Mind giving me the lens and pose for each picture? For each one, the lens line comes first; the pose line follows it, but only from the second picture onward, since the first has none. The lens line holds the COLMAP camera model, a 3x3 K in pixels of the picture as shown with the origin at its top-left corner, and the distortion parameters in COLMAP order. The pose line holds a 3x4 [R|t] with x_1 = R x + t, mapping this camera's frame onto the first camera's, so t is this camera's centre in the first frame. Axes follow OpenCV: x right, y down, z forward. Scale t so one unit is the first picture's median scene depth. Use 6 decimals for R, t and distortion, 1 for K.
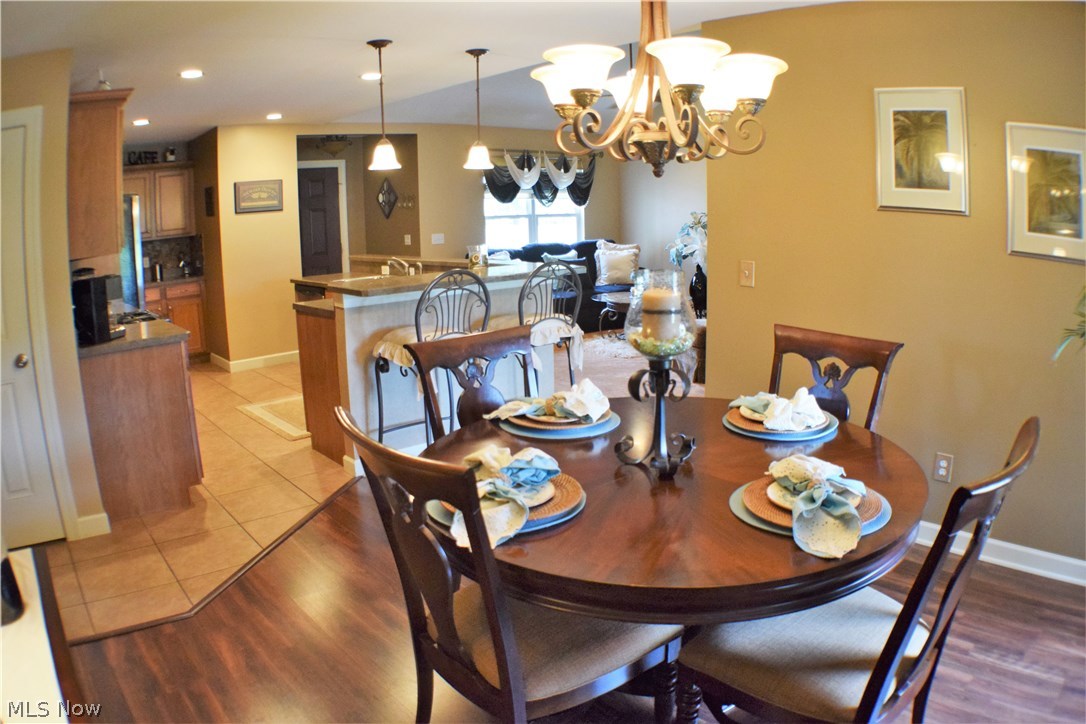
lens RADIAL K [[753.8, 0, 544.7], [0, 753.8, 367.0], [0, 0, 1]] dist [-0.322380, 0.083642]
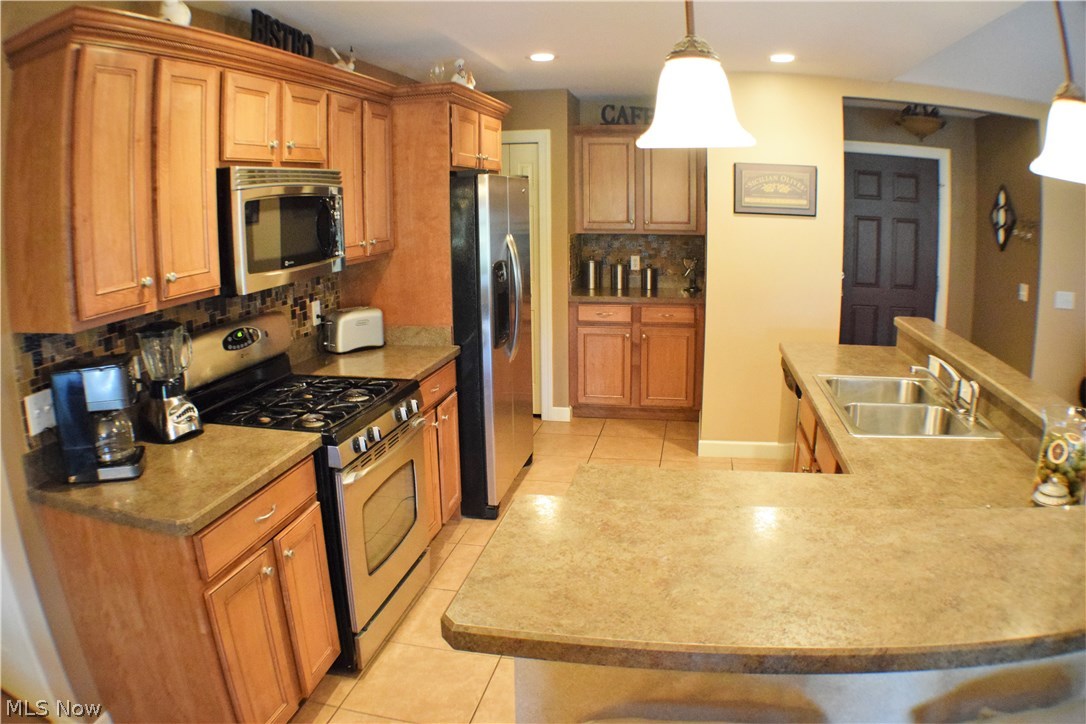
lens RADIAL K [[753.8, 0, 544.7], [0, 753.8, 367.0], [0, 0, 1]] dist [-0.322380, 0.083642]
pose [[0.613965, 0.188174, -0.766575, -0.022118], [-0.169534, 0.979940, 0.104766, -0.122688], [0.770912, 0.065638, 0.633551, 0.459663]]
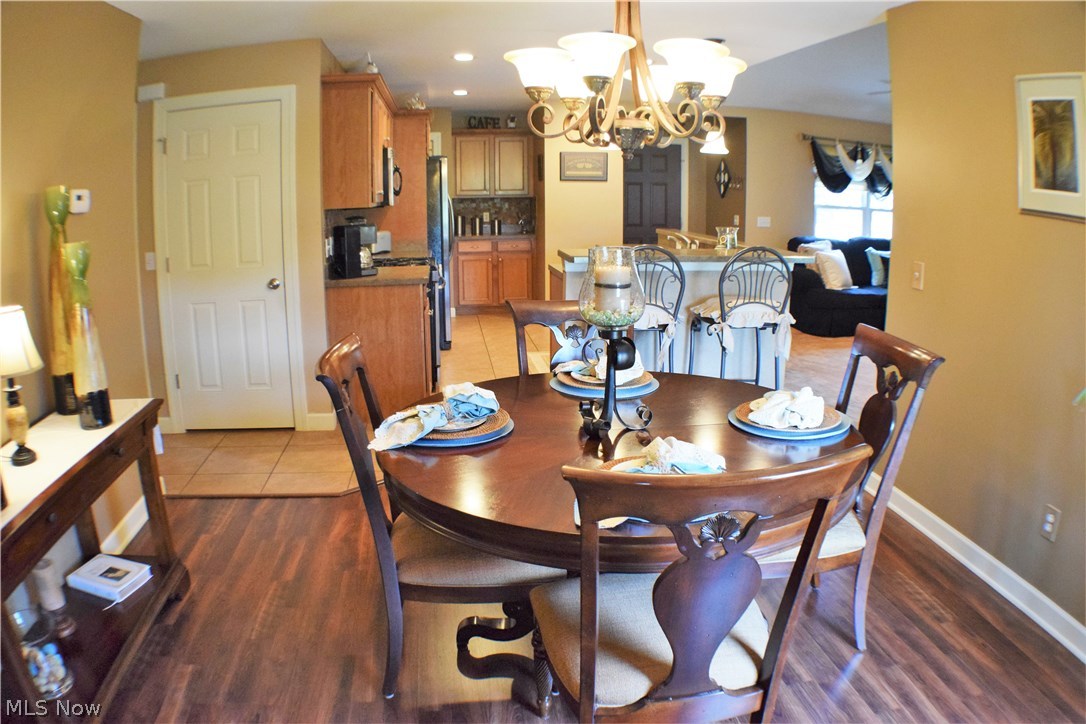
lens RADIAL K [[753.8, 0, 544.7], [0, 753.8, 367.0], [0, 0, 1]] dist [-0.322380, 0.083642]
pose [[0.838967, 0.145885, -0.524263, 0.183525], [-0.130168, 0.989228, 0.066965, -0.004920], [0.528385, 0.012061, 0.848919, 0.007994]]
